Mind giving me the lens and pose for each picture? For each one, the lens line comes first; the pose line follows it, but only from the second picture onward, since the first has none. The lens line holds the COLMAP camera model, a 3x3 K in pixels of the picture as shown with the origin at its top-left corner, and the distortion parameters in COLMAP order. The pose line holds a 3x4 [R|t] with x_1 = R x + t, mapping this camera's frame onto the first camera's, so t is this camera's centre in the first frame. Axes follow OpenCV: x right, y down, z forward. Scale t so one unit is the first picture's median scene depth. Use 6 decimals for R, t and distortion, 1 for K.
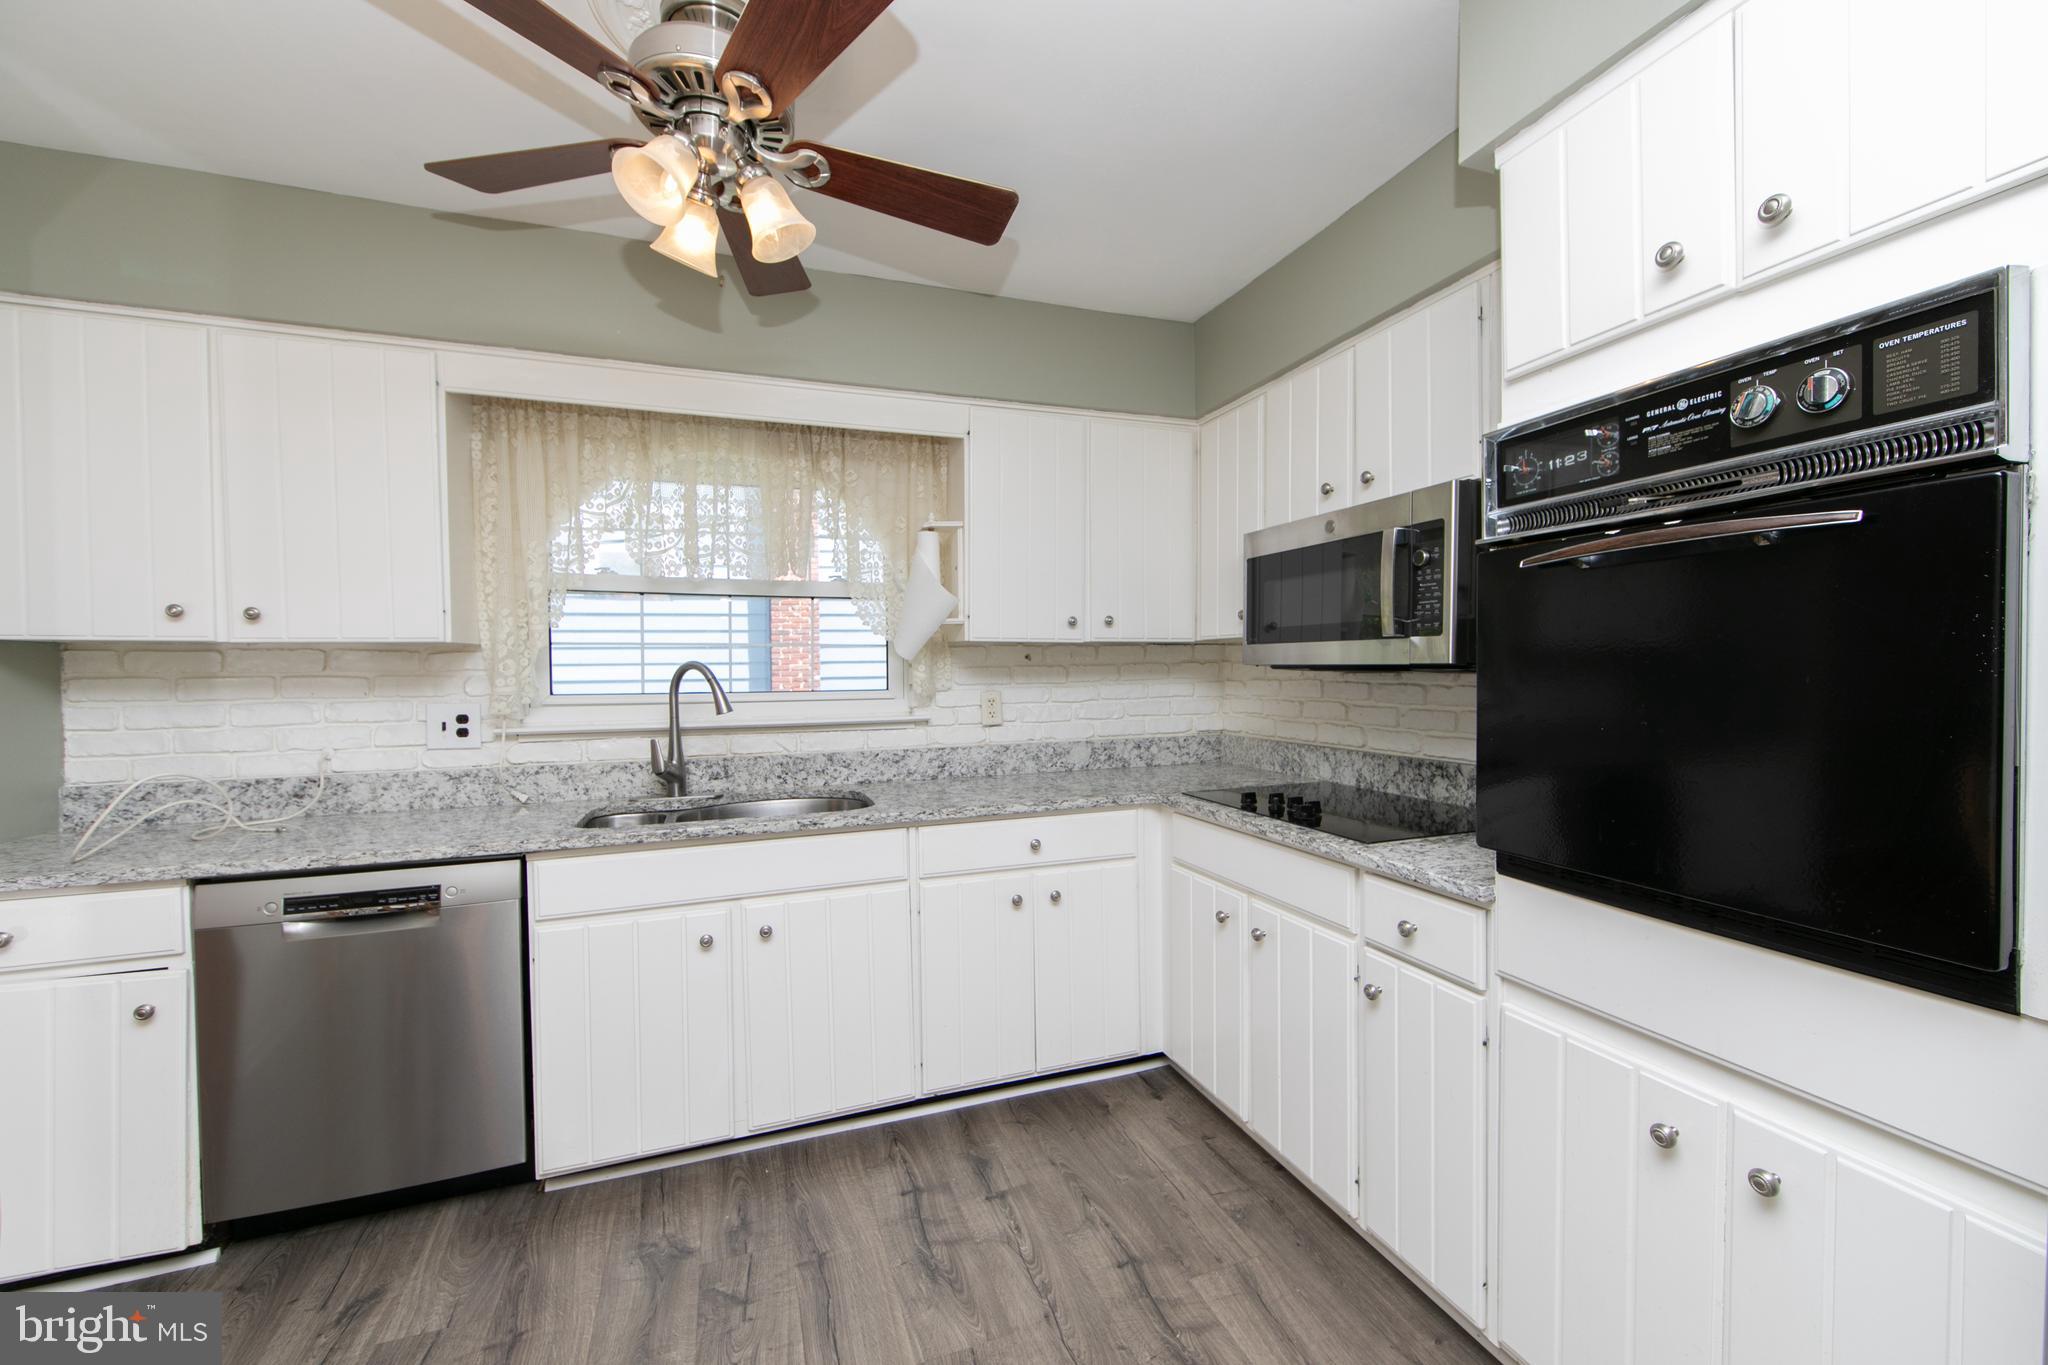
lens RADIAL K [[803.3, 0, 1032.3], [0, 803.3, 683.0], [0, 0, 1]] dist [-0.001968, -0.000164]
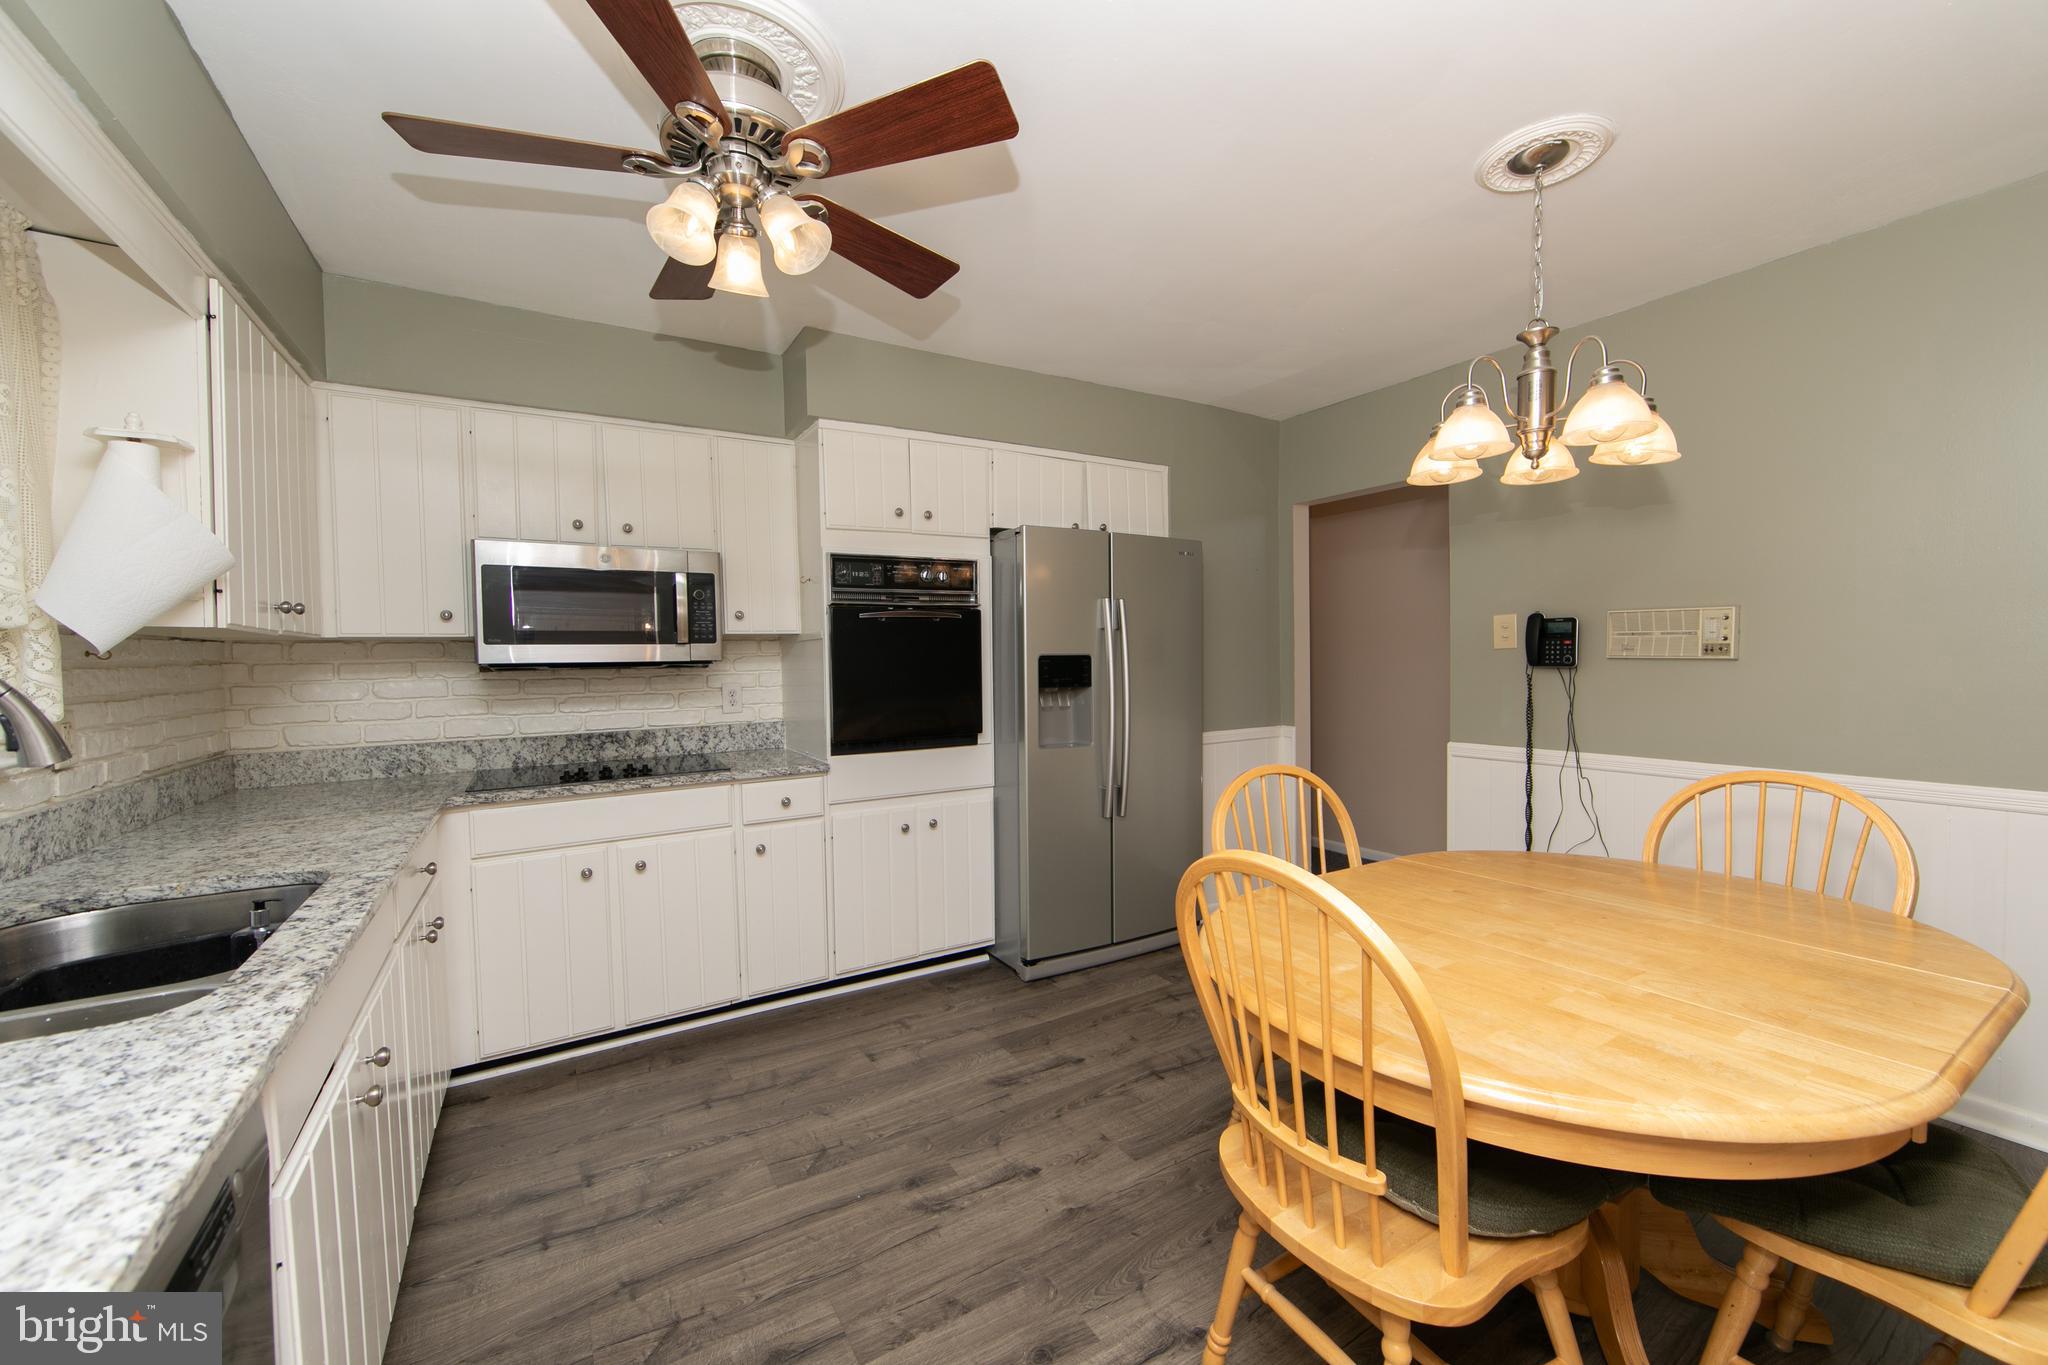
lens RADIAL K [[811.8, 0, 1024.0], [0, 811.8, 682.5], [0, 0, 1]] dist [0.000367, 0.000109]
pose [[-0.191358, -0.019060, 0.981335, -0.949263], [0.038097, 0.998914, 0.026830, 0.000746], [-0.980781, 0.042520, -0.190424, 0.515999]]
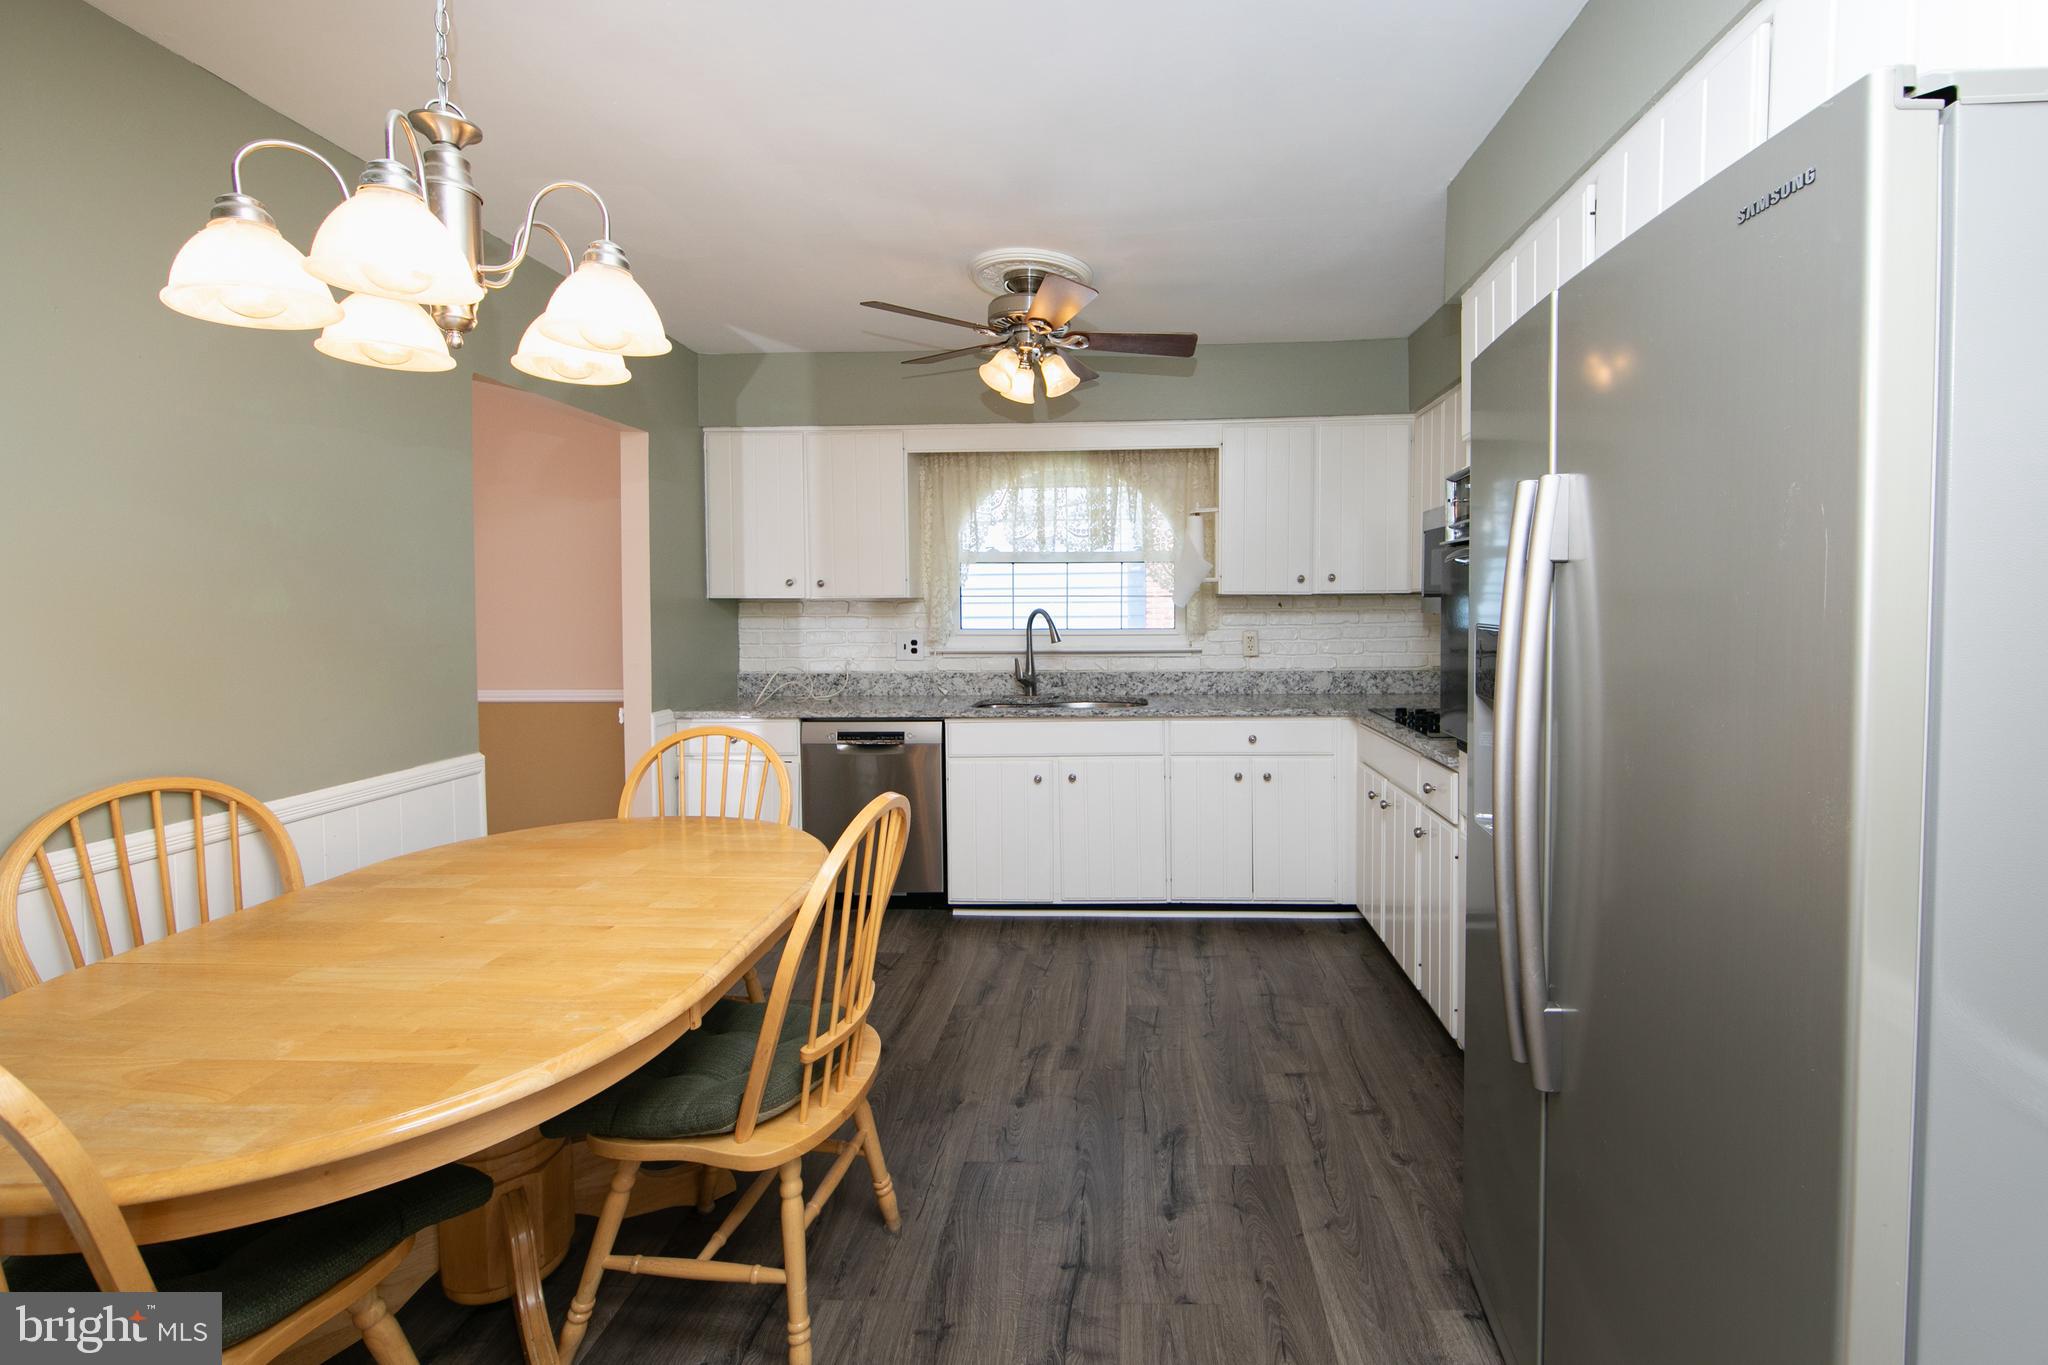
lens RADIAL K [[854.6, 0, 1095.4], [0, 854.6, 628.1], [0, 0, 1]] dist [-0.000198, -0.000065]
pose [[0.920715, 0.013397, -0.390007, 0.329301], [-0.009741, 0.999888, 0.011353, -0.008829], [0.390115, -0.006654, 0.920742, -0.488823]]
